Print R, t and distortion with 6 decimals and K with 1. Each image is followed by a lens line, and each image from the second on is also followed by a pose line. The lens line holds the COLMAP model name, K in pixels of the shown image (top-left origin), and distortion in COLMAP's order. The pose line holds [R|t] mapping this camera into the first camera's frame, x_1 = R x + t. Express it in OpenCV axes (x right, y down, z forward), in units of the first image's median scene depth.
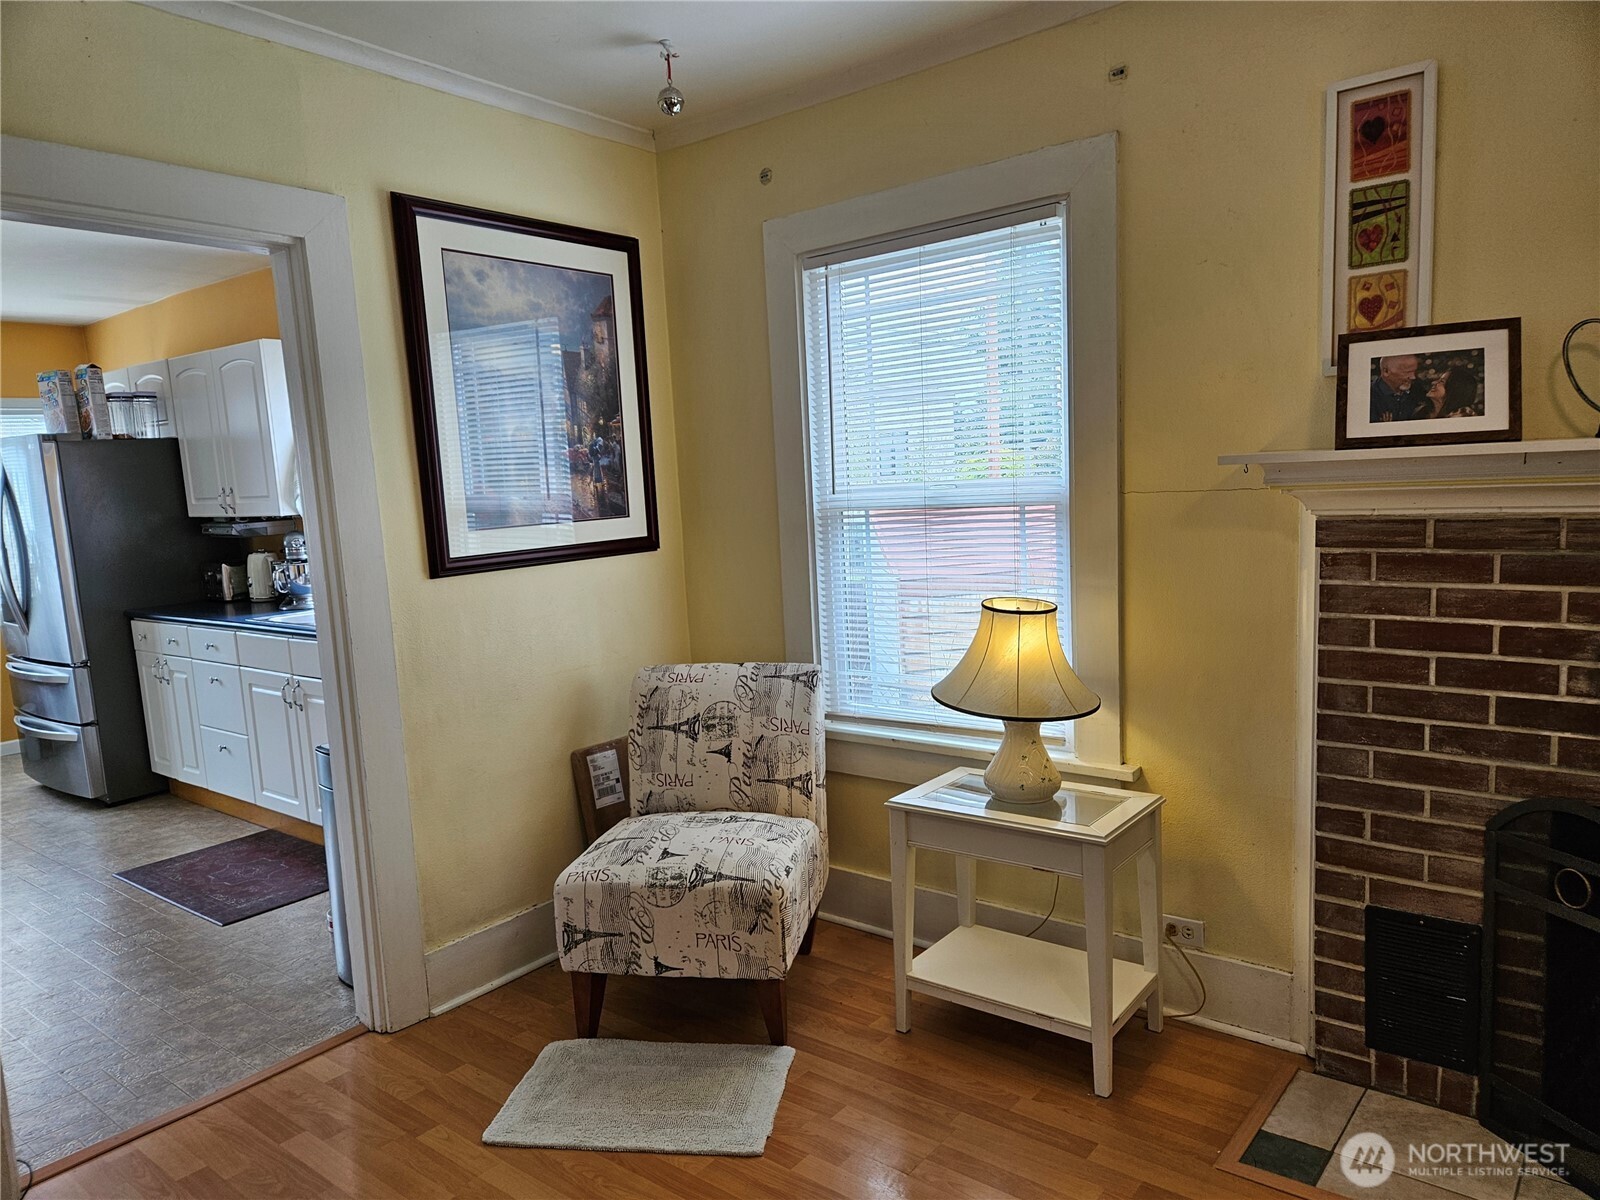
lens RADIAL K [[1047.3, 0, 791.5], [0, 1047.3, 601.0], [0, 0, 1]] dist [0.080292, -0.059836]
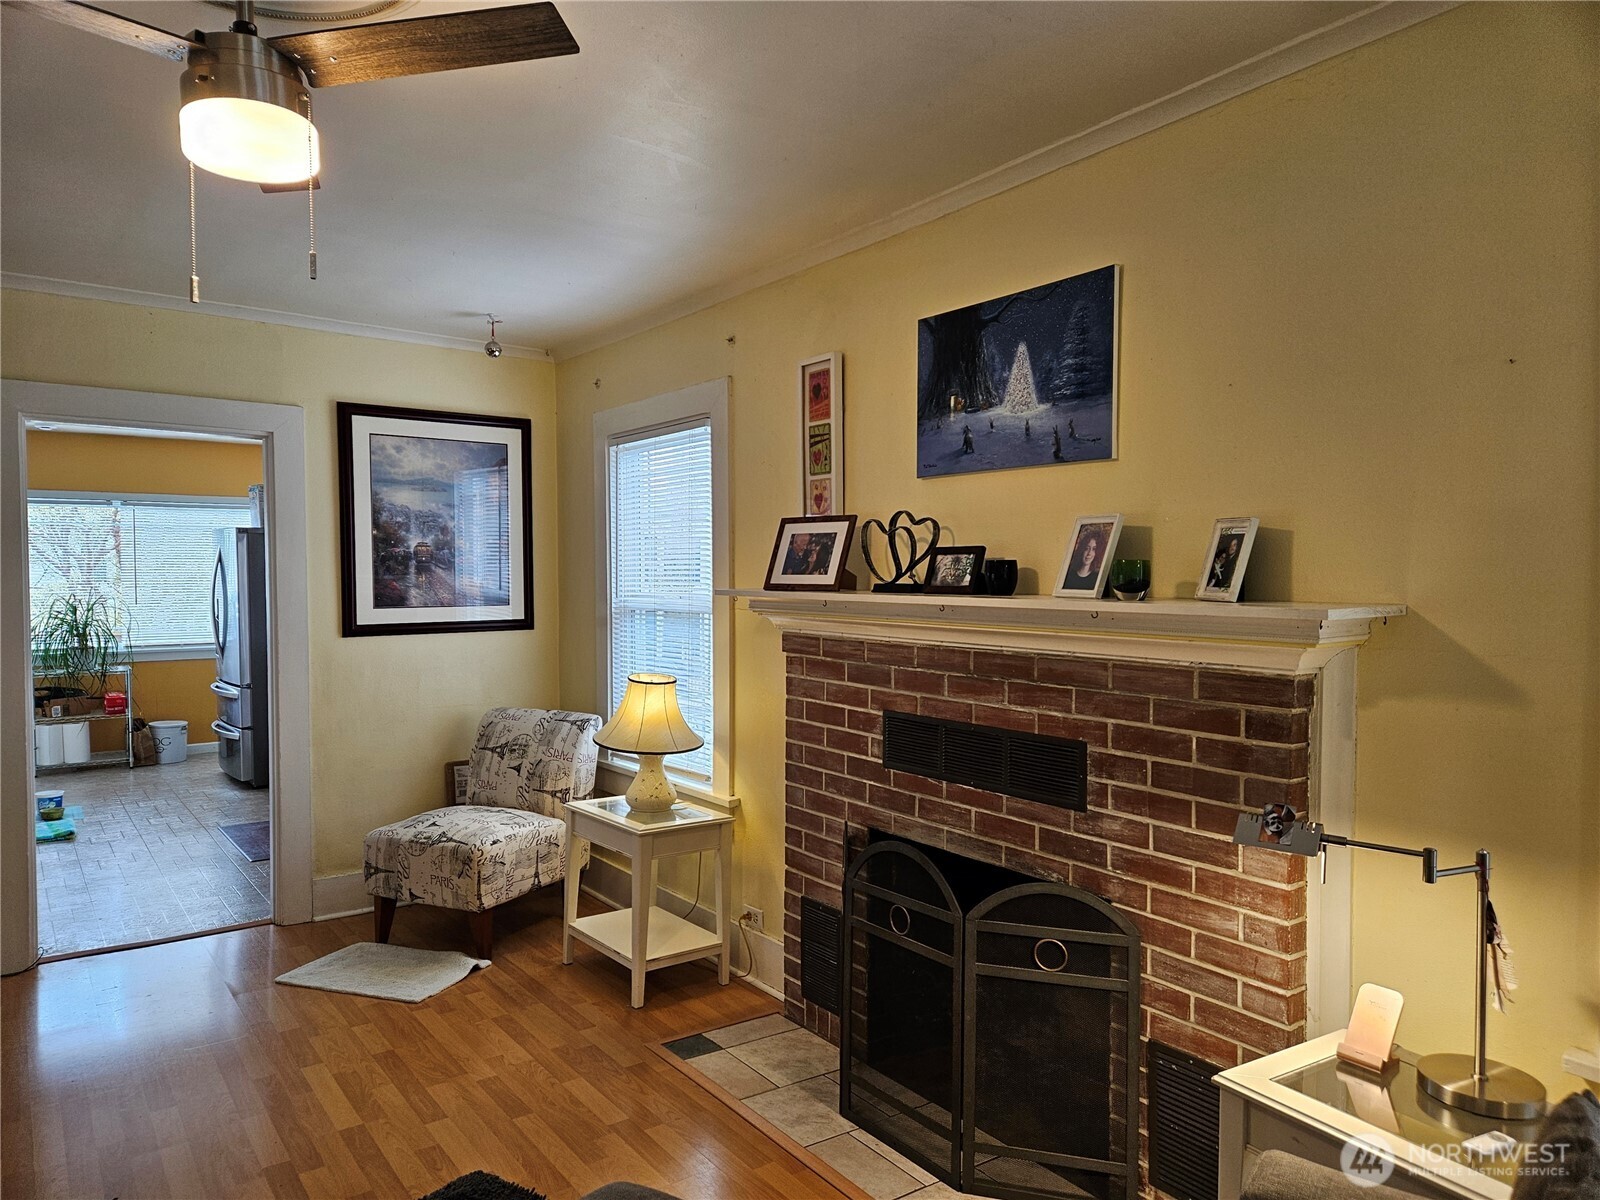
lens RADIAL K [[1028.7, 0, 800.0], [0, 1028.7, 600.0], [0, 0, 1]] dist [0.070649, -0.000716]
pose [[0.967337, 0.057029, -0.246994, 0.675558], [-0.078268, 0.993951, -0.077036, -0.009639], [0.241107, 0.093852, 0.965950, -0.332201]]
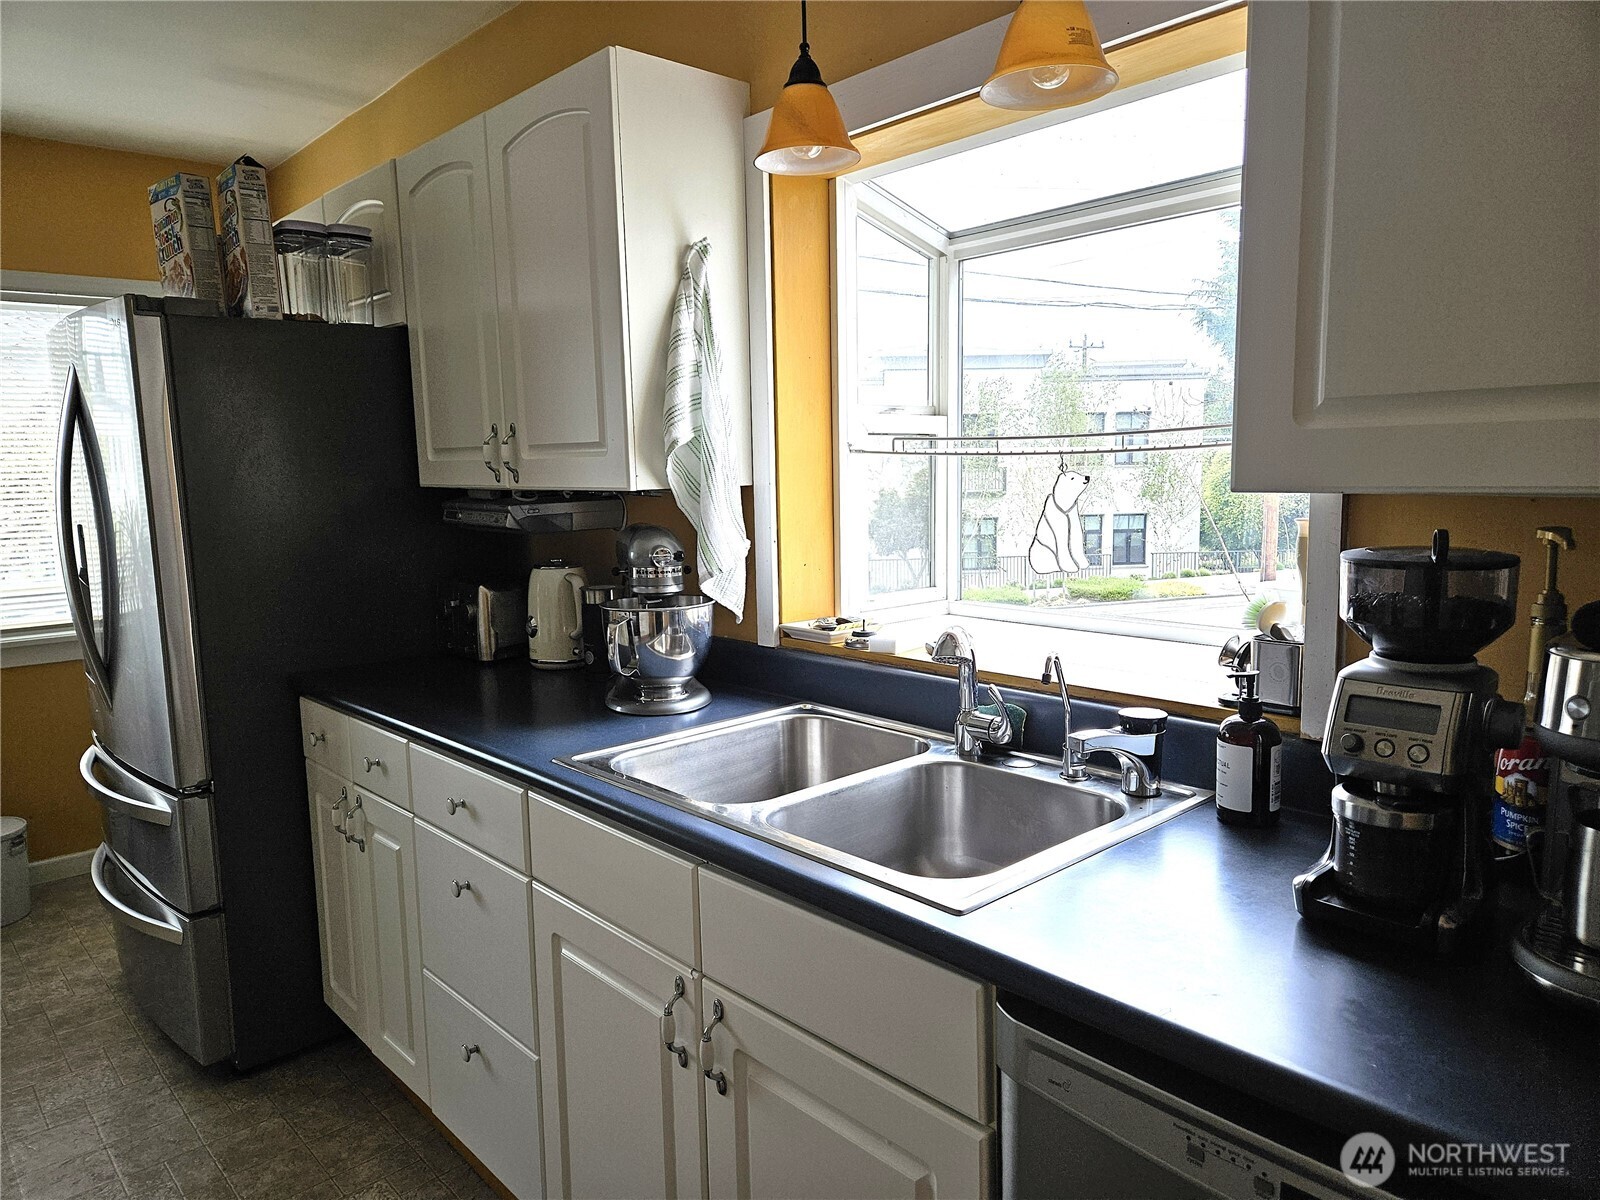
lens RADIAL K [[1076.7, 0, 800.0], [0, 1076.7, 600.0], [0, 0, 1]] dist [0.098489, -0.067622]
pose [[0.985925, 0.050219, -0.159466, -0.547894], [-0.048907, 0.998729, 0.012146, -0.072866], [0.159874, -0.004176, 0.987129, 0.943778]]
